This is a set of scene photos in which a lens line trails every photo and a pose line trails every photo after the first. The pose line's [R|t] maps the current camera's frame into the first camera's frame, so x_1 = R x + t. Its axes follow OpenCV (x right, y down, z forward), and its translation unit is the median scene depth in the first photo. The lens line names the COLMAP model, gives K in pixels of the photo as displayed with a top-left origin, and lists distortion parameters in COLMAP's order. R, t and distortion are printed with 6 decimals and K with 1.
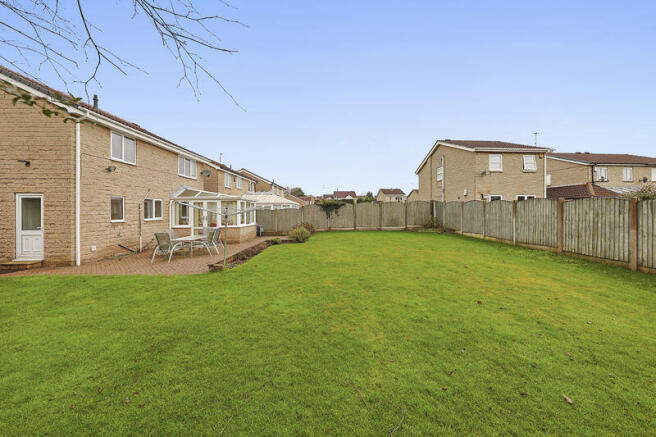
lens RADIAL K [[227.5, 0, 339.3], [0, 227.5, 210.4], [0, 0, 1]] dist [-0.000583, -0.000185]
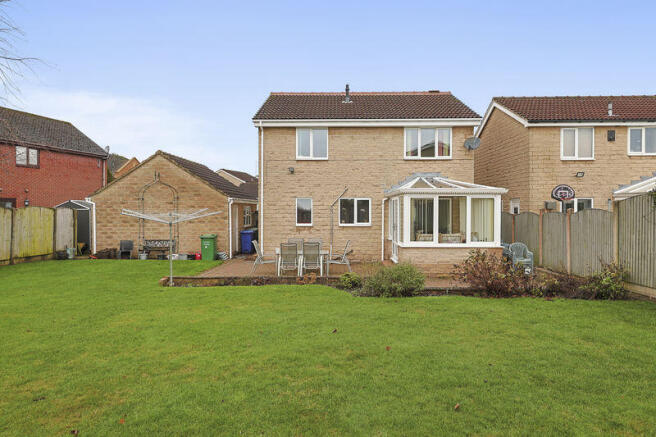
lens RADIAL K [[425.8, 0, 330.5], [0, 425.8, 215.7], [0, 0, 1]] dist [0.009870, 0.002550]
pose [[-0.066084, 0.015425, -0.997695, 0.519279], [0.004159, 0.999876, 0.015183, -0.011747], [0.997805, -0.003146, -0.066140, 0.863606]]
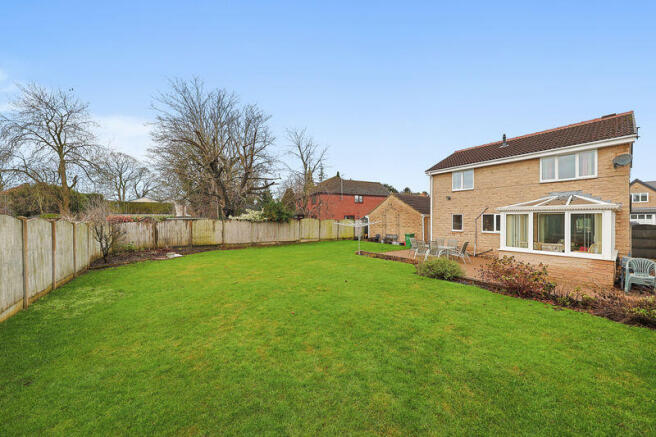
lens RADIAL K [[220.5, 0, 331.6], [0, 220.5, 218.9], [0, 0, 1]] dist [0.000440, 0.000036]
pose [[-0.826023, 0.002107, -0.563632, 0.375314], [0.002817, 0.999996, -0.000390, -0.023240], [0.563629, -0.001910, -0.826026, 1.227916]]
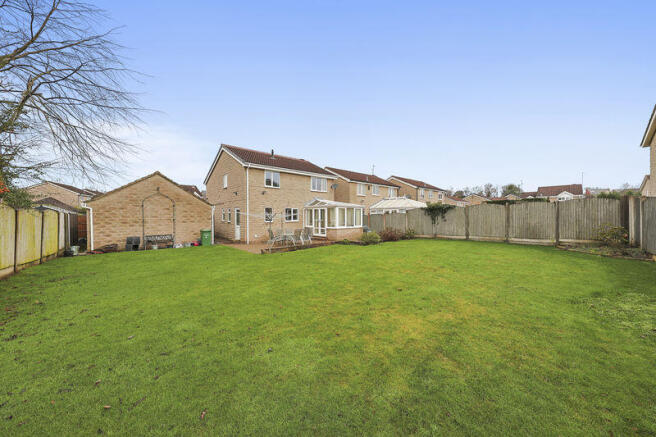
lens RADIAL K [[227.5, 0, 333.6], [0, 227.5, 217.9], [0, 0, 1]] dist [-0.000583, -0.000185]
pose [[0.647108, 0.009253, -0.762342, 0.479751], [0.005418, 0.999845, 0.016735, -0.006400], [0.762379, -0.014960, 0.646958, 0.176340]]
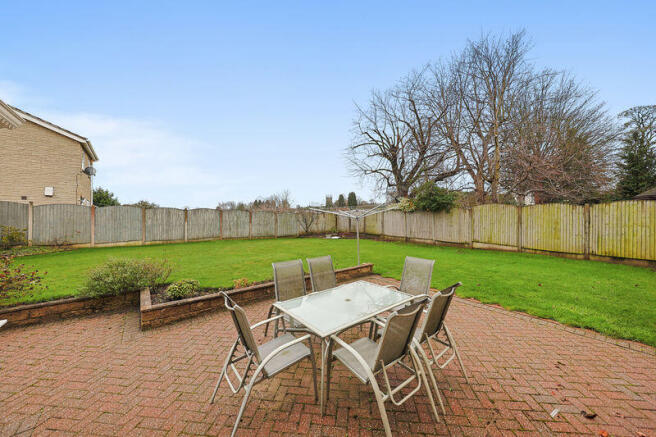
lens RADIAL K [[227.5, 0, 334.5], [0, 227.5, 216.4], [0, 0, 1]] dist [-0.000583, -0.000185]
pose [[-0.584232, 0.007435, 0.811553, -0.647963], [0.012679, 0.999920, -0.000033, 0.008345], [-0.811488, 0.010271, -0.584279, 0.832229]]
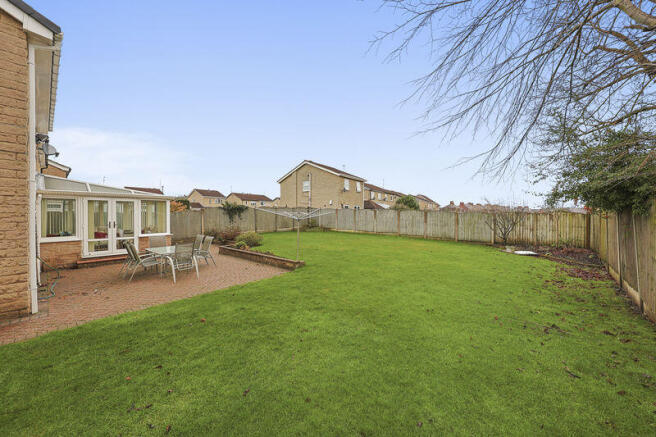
lens RADIAL K [[227.5, 0, 333.2], [0, 227.5, 216.2], [0, 0, 1]] dist [-0.000583, -0.000185]
pose [[0.648120, 0.000215, 0.761538, -0.648406], [-0.008002, 0.999947, 0.006528, -0.000530], [-0.761496, -0.010325, 0.648087, 0.059578]]
